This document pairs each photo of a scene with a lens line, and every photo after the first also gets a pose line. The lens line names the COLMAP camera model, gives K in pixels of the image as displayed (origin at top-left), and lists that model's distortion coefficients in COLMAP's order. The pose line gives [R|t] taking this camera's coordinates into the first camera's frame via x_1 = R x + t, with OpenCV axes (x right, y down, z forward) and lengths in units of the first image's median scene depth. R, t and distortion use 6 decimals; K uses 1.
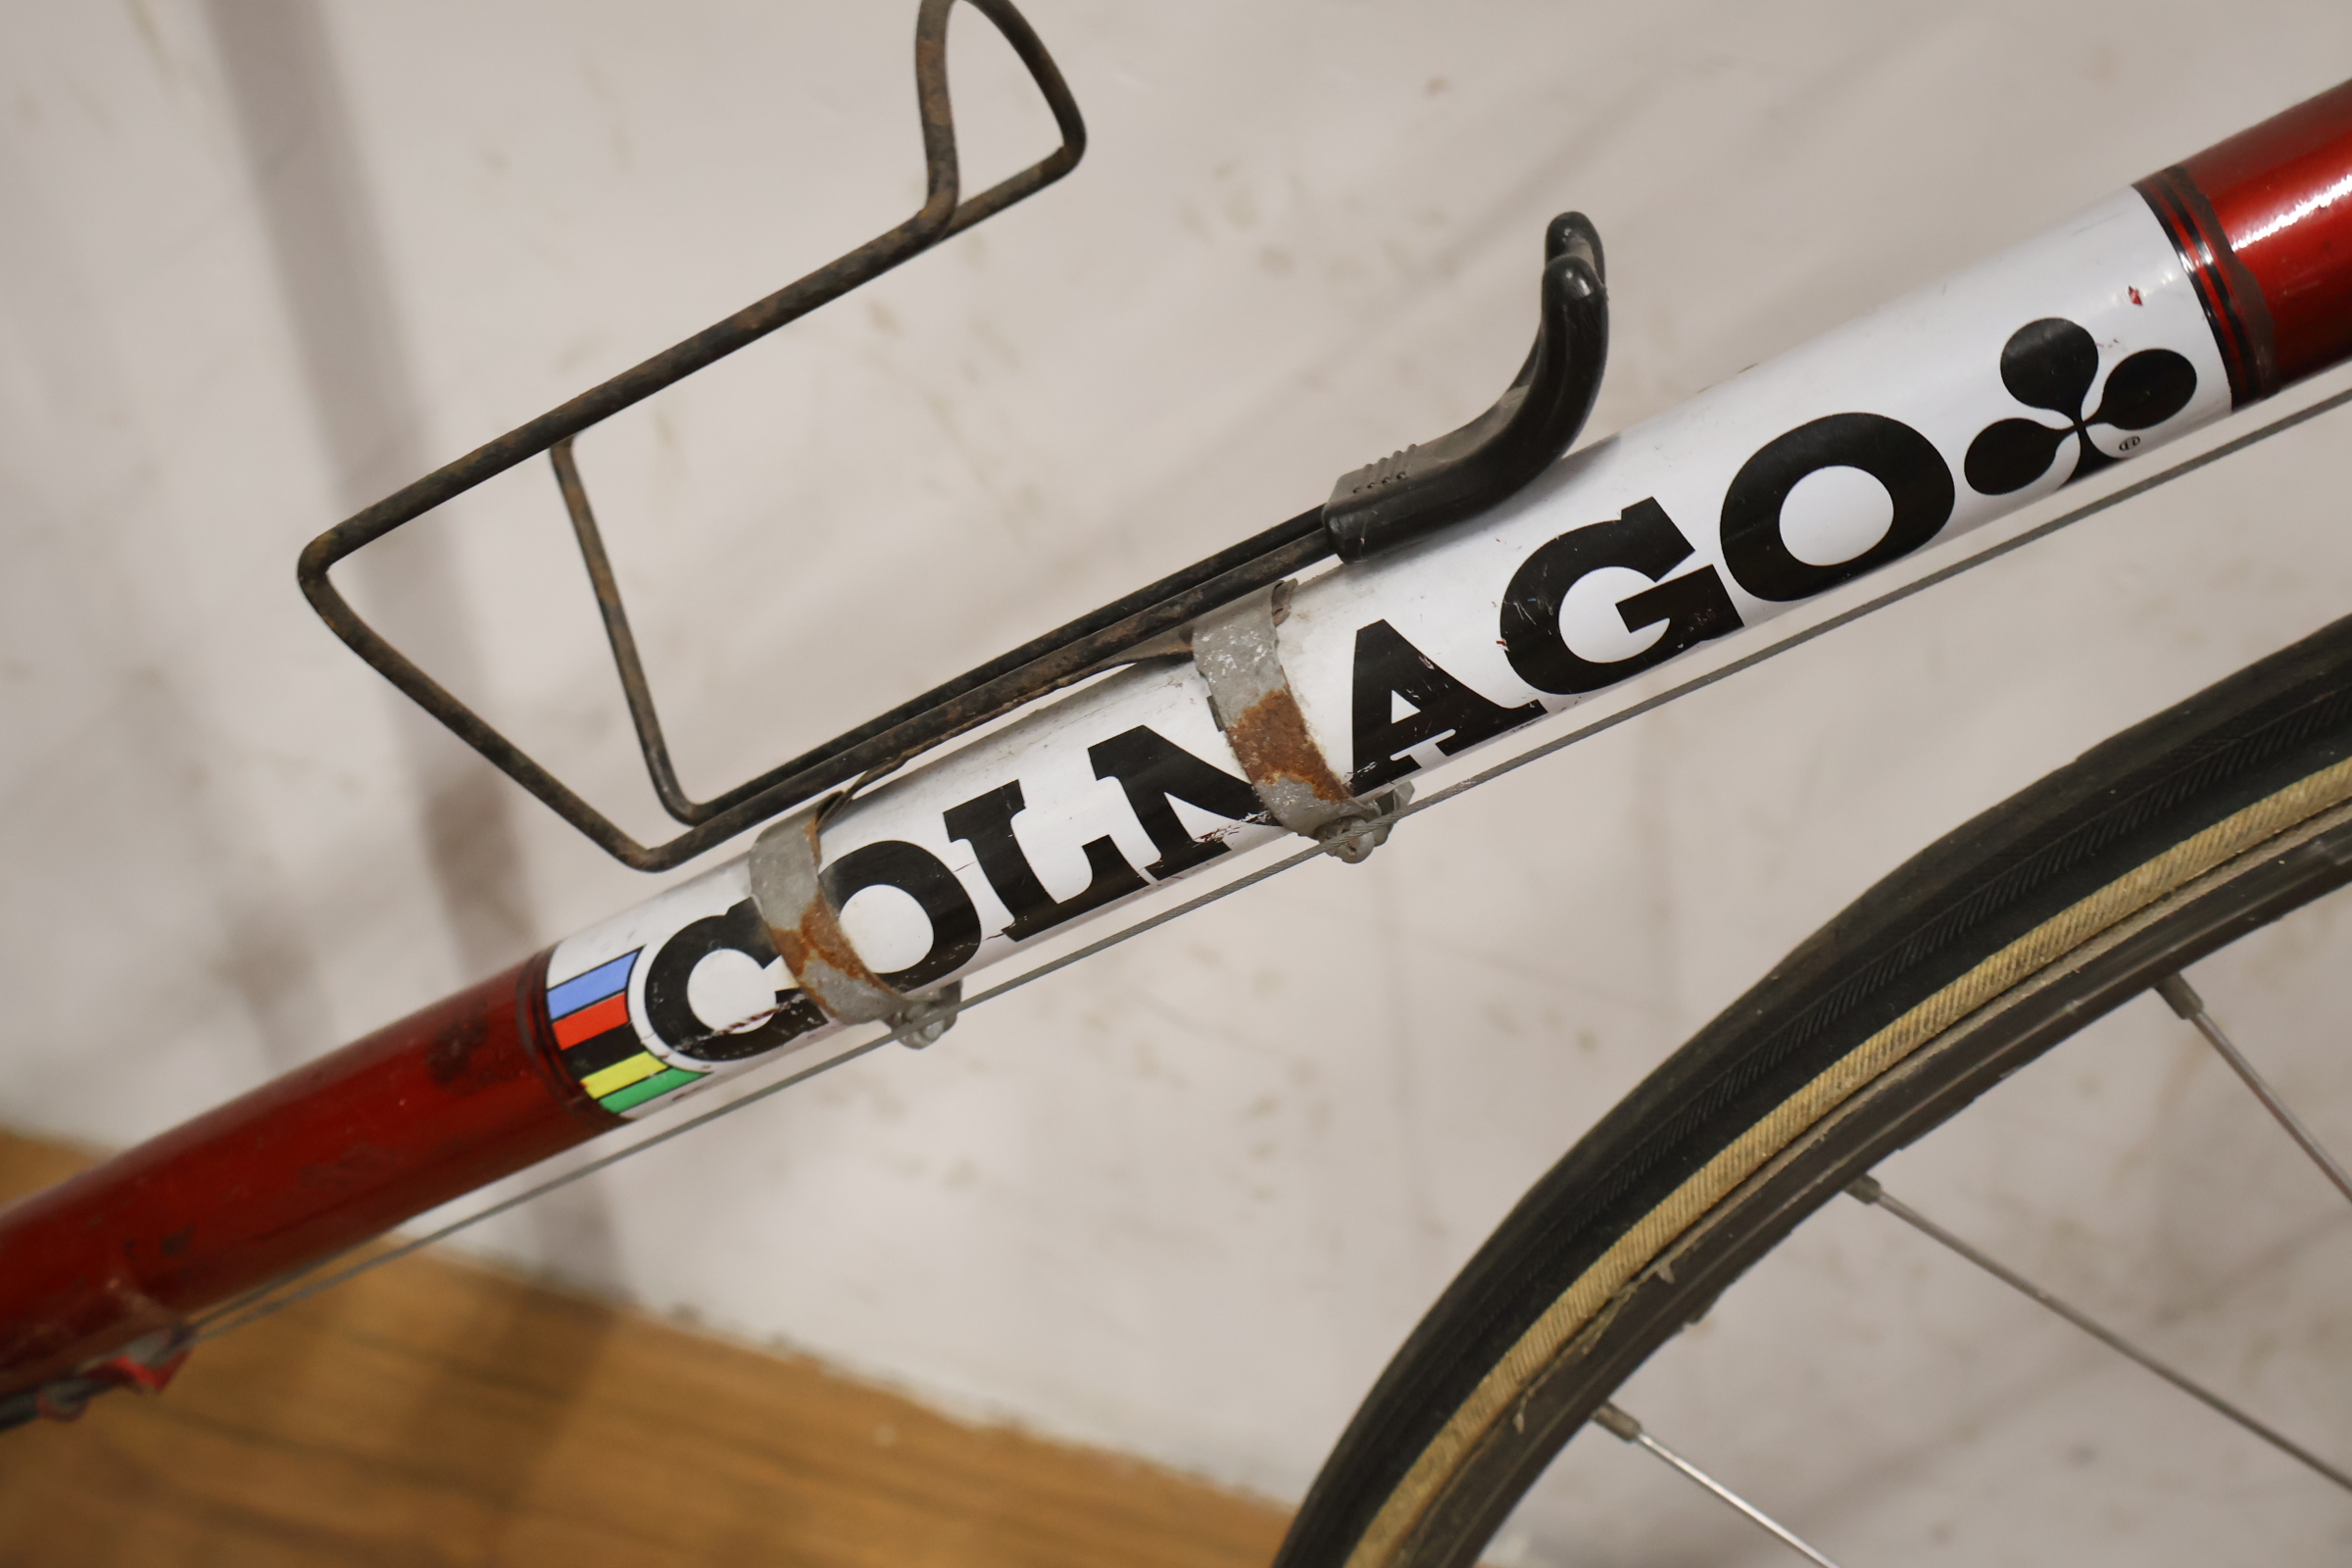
lens RADIAL K [[2215.8, 0, 1148.2], [0, 2215.8, 772.3], [0, 0, 1]] dist [0.012216, -0.104825]
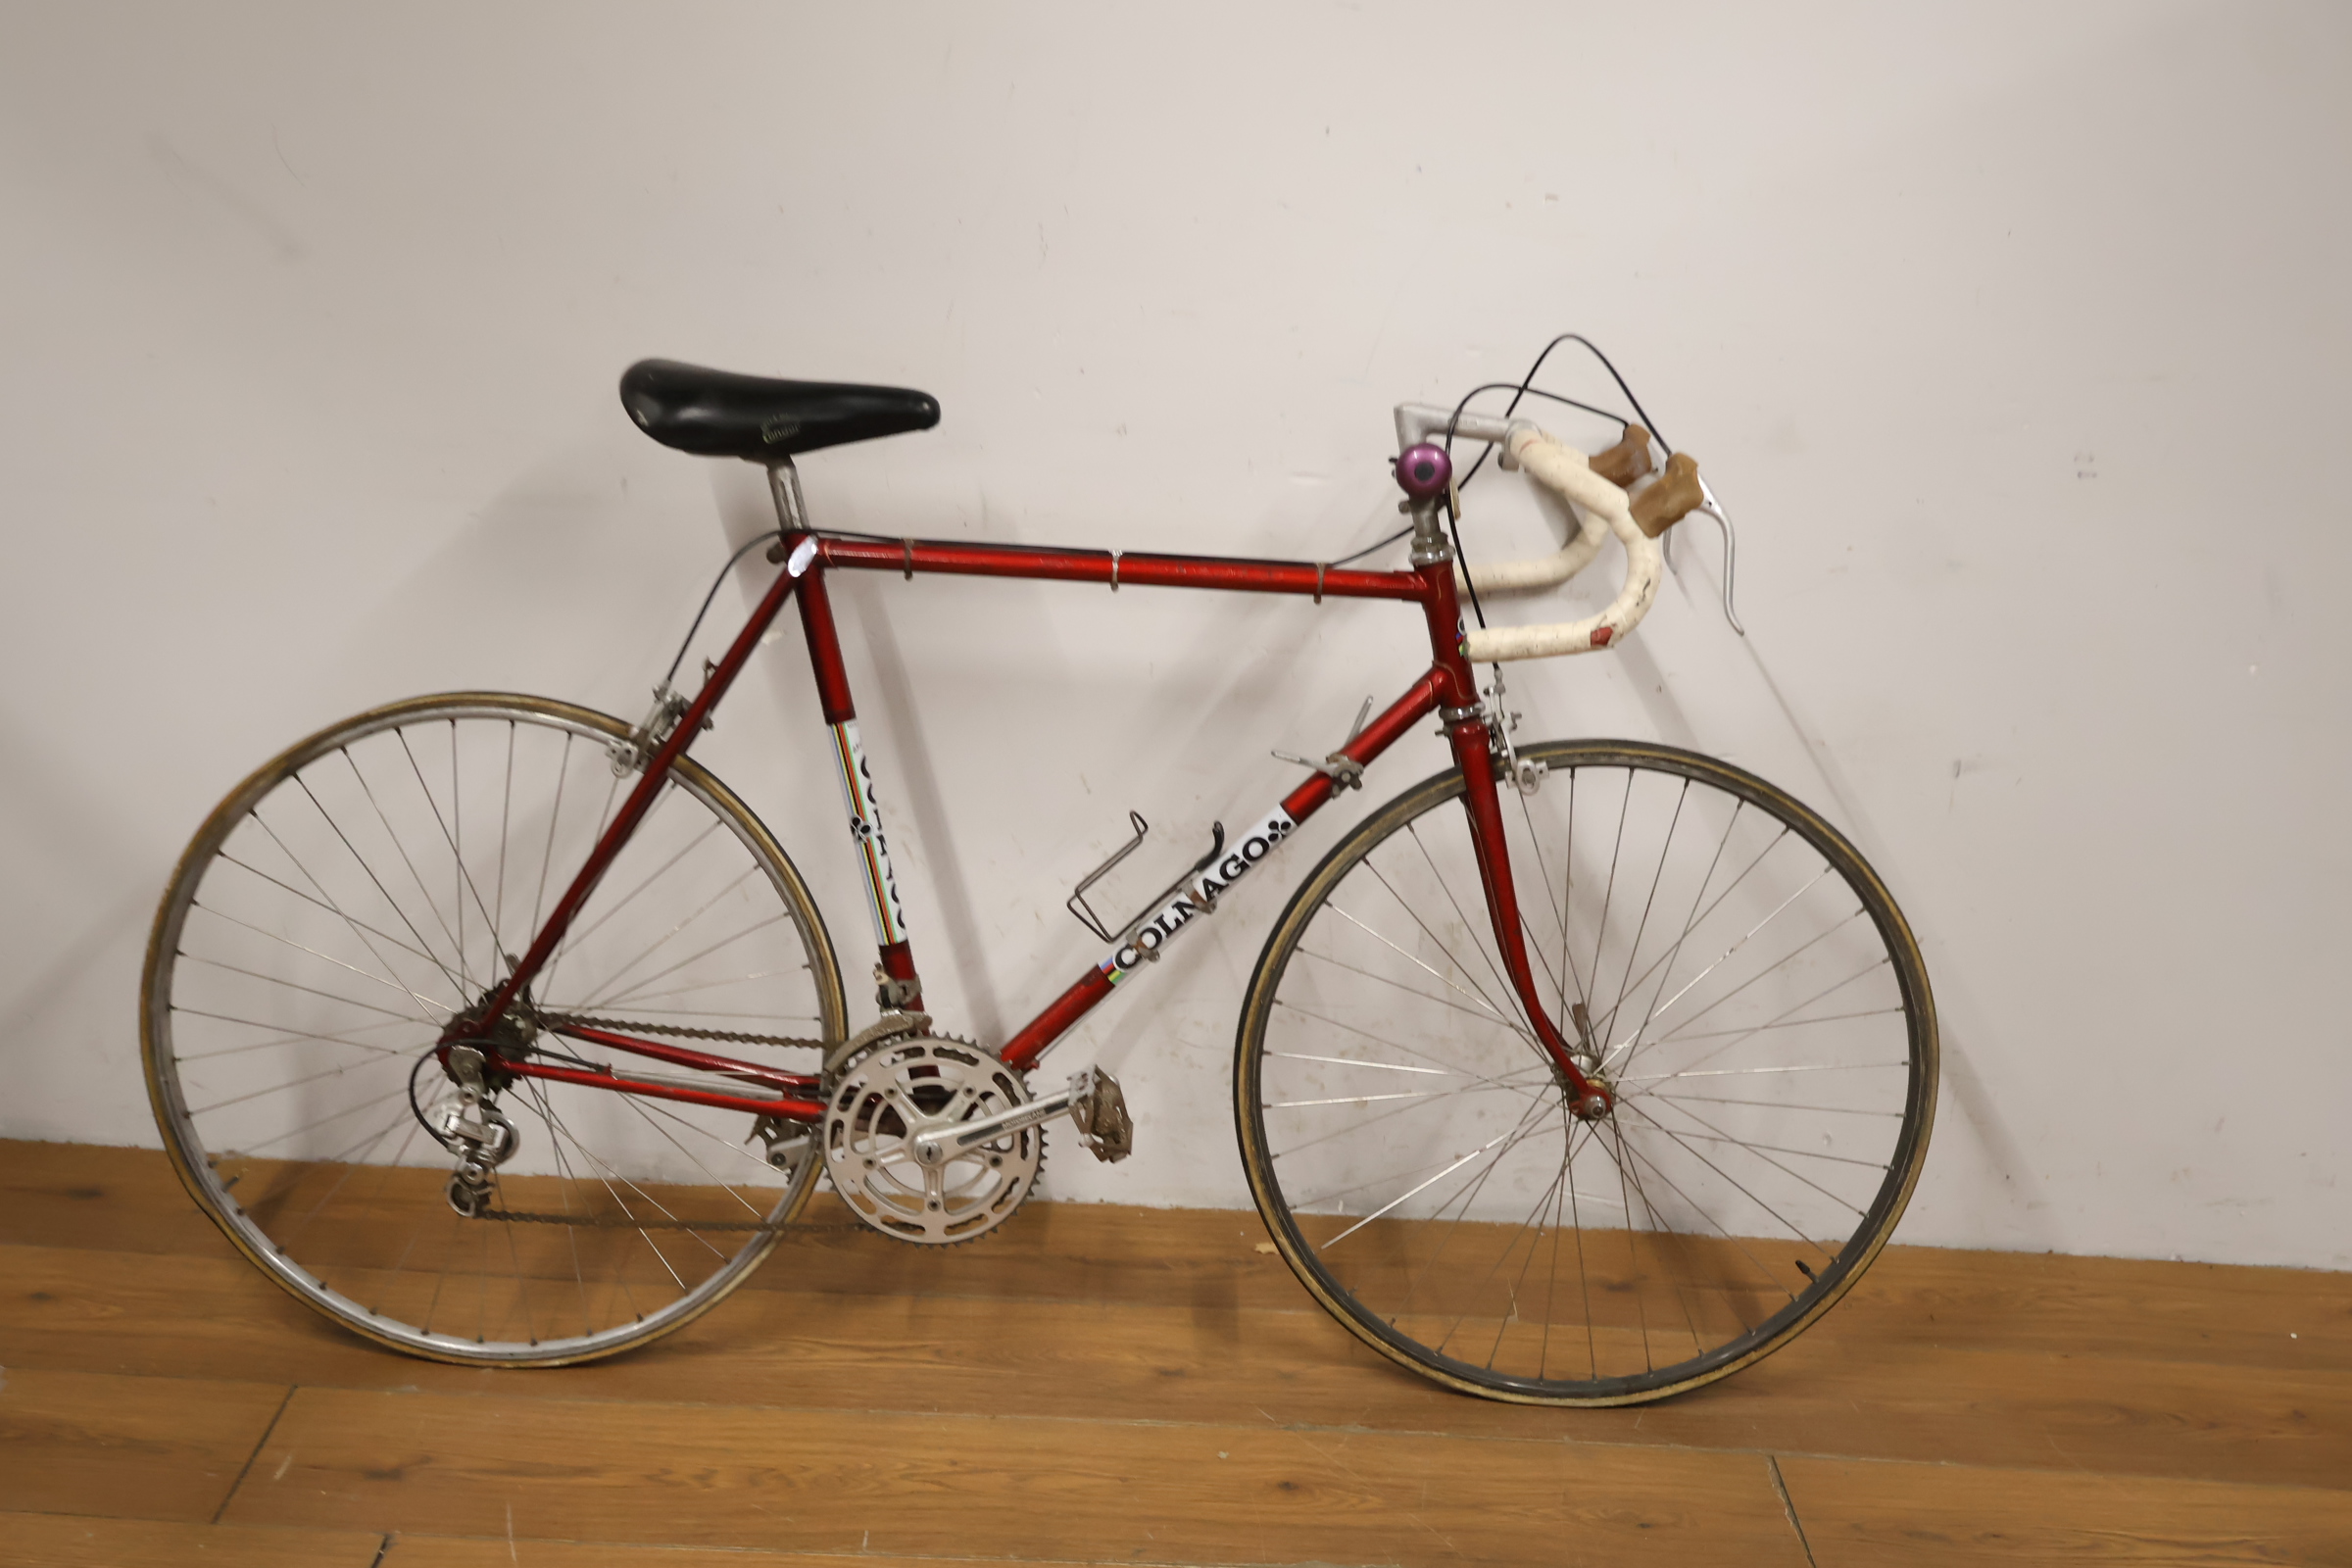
lens RADIAL K [[2222.4, 0, 1167.4], [0, 2222.4, 790.2], [0, 0, 1]] dist [-0.005443, -0.001972]
pose [[0.968523, -0.232985, 0.087637, -0.580645], [0.247974, 0.933764, -0.258058, 1.488421], [-0.021708, 0.271666, 0.962147, -6.018851]]
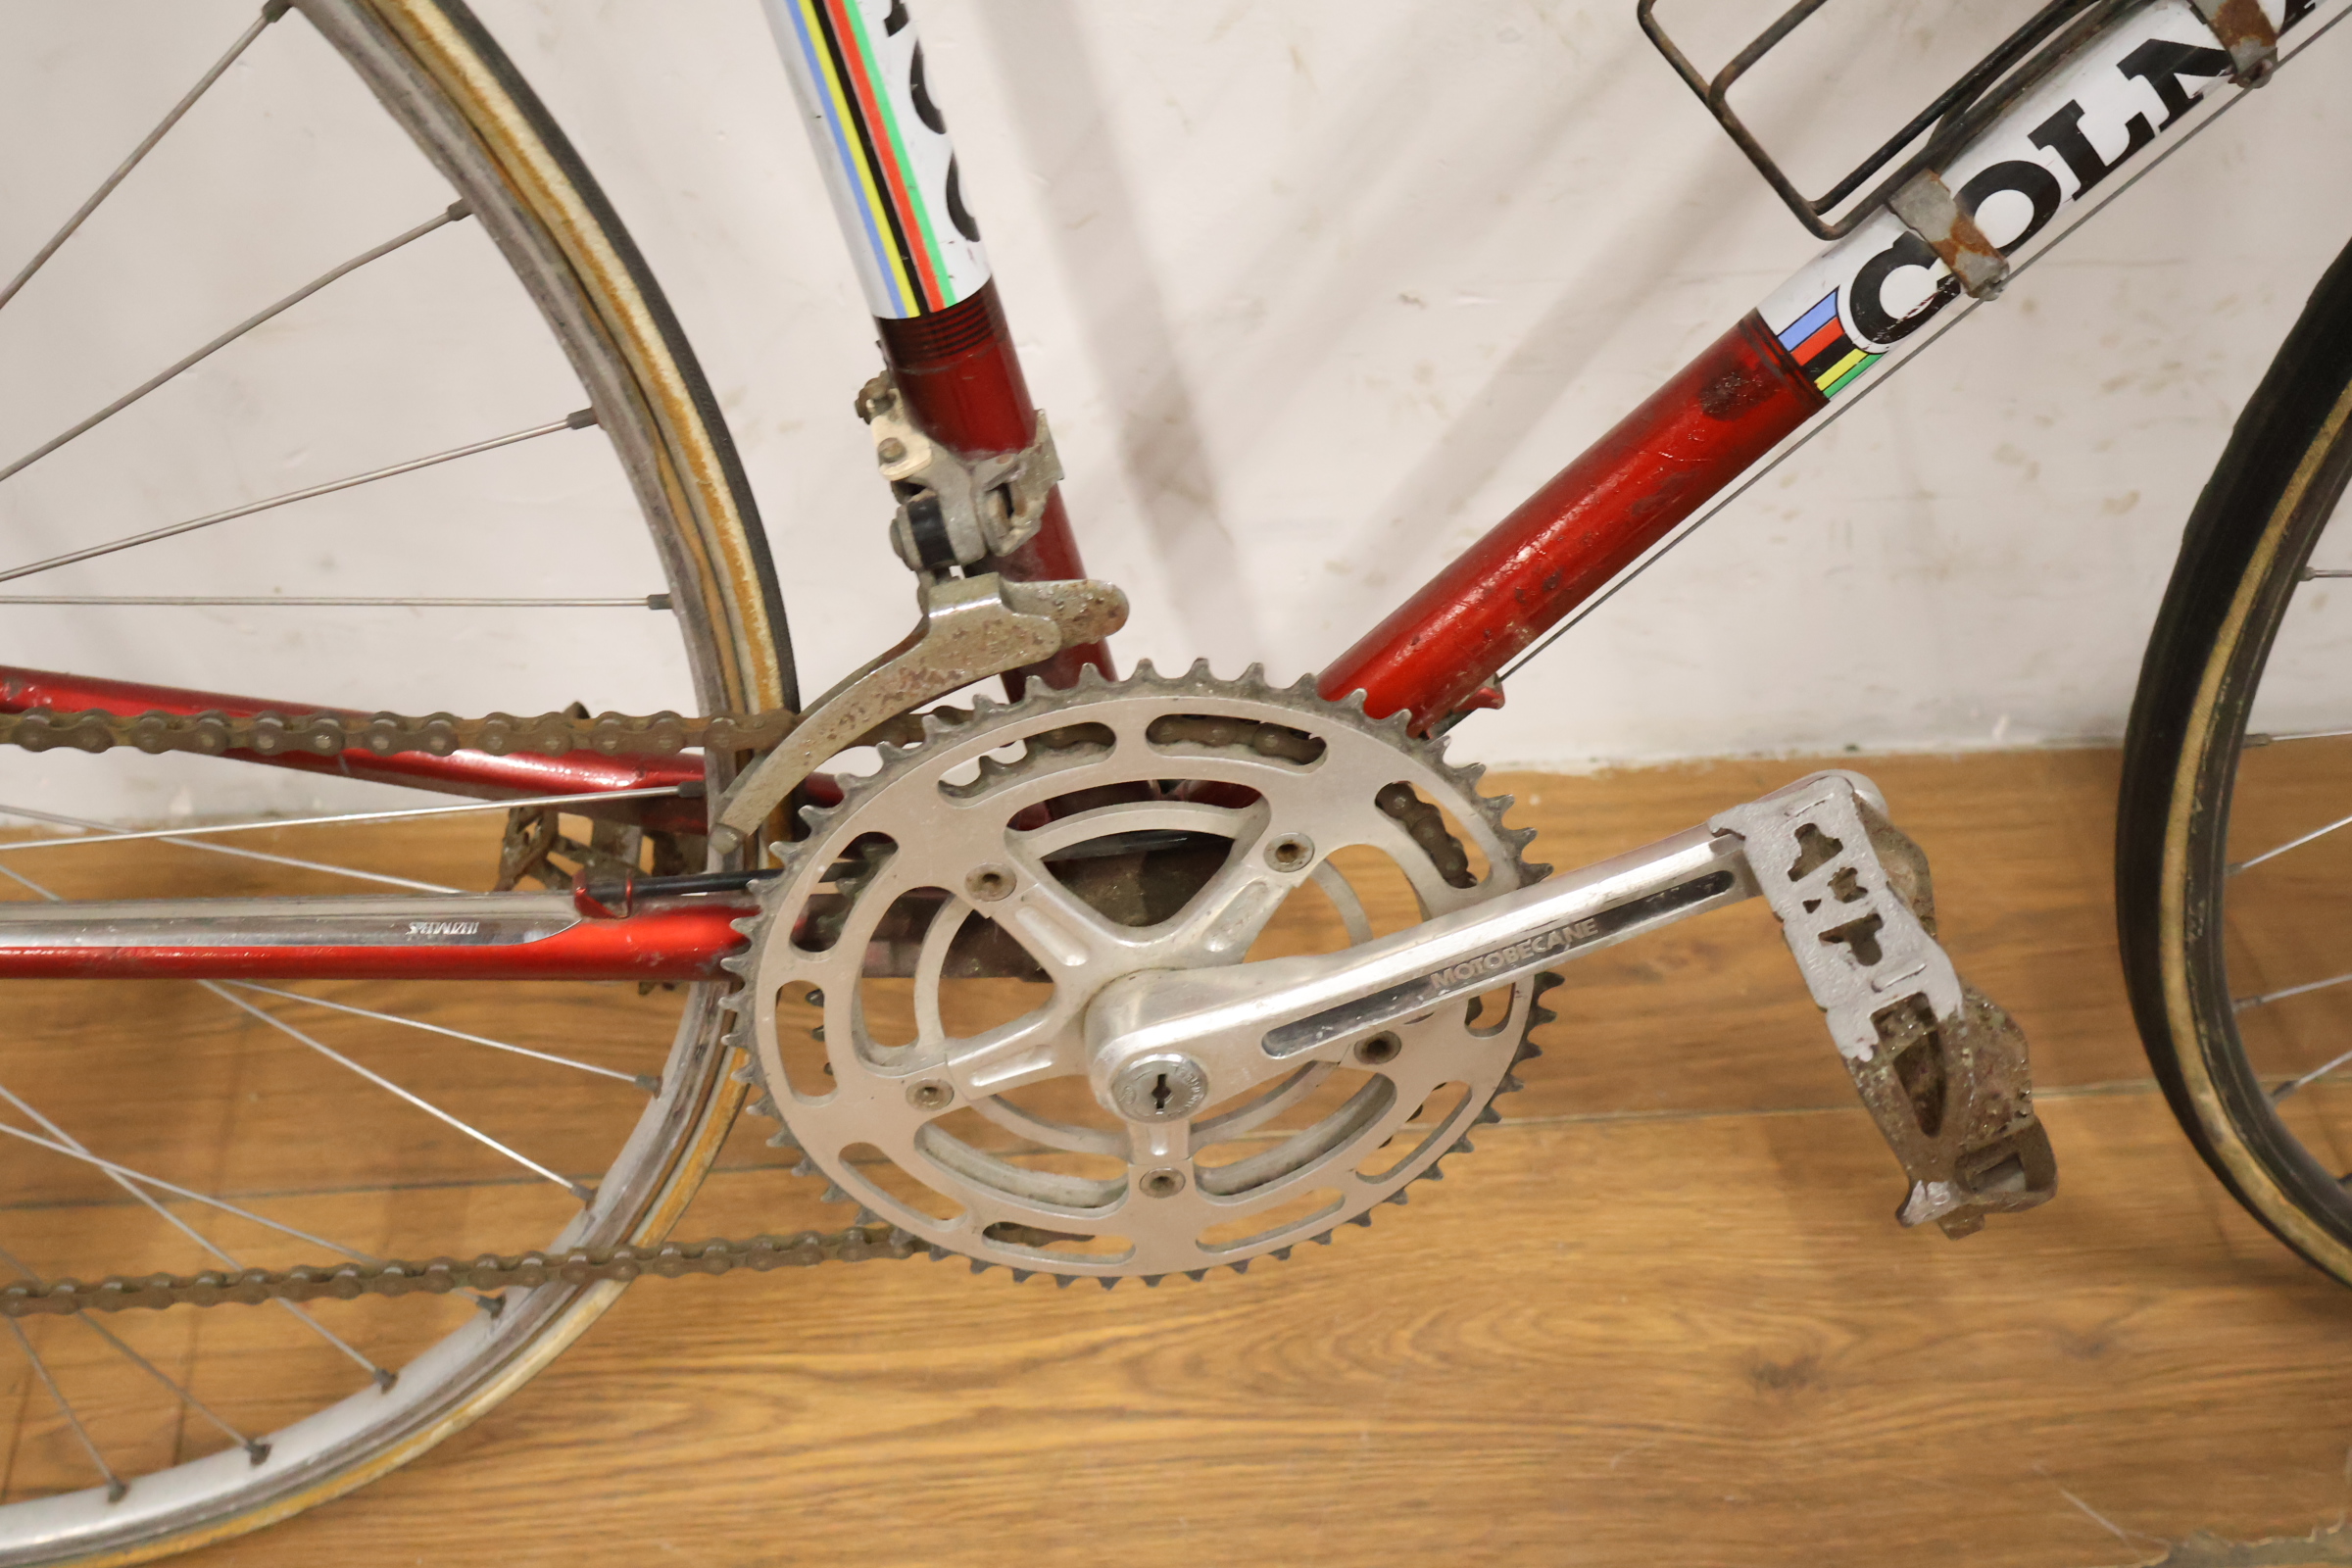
lens RADIAL K [[2226.9, 0, 1157.3], [0, 2226.9, 788.9], [0, 0, 1]] dist [-0.000063, -0.008564]
pose [[0.944432, -0.328097, 0.020011, -0.921024], [0.319561, 0.930712, 0.177922, -0.032208], [-0.077000, -0.161640, 0.983841, -0.692553]]
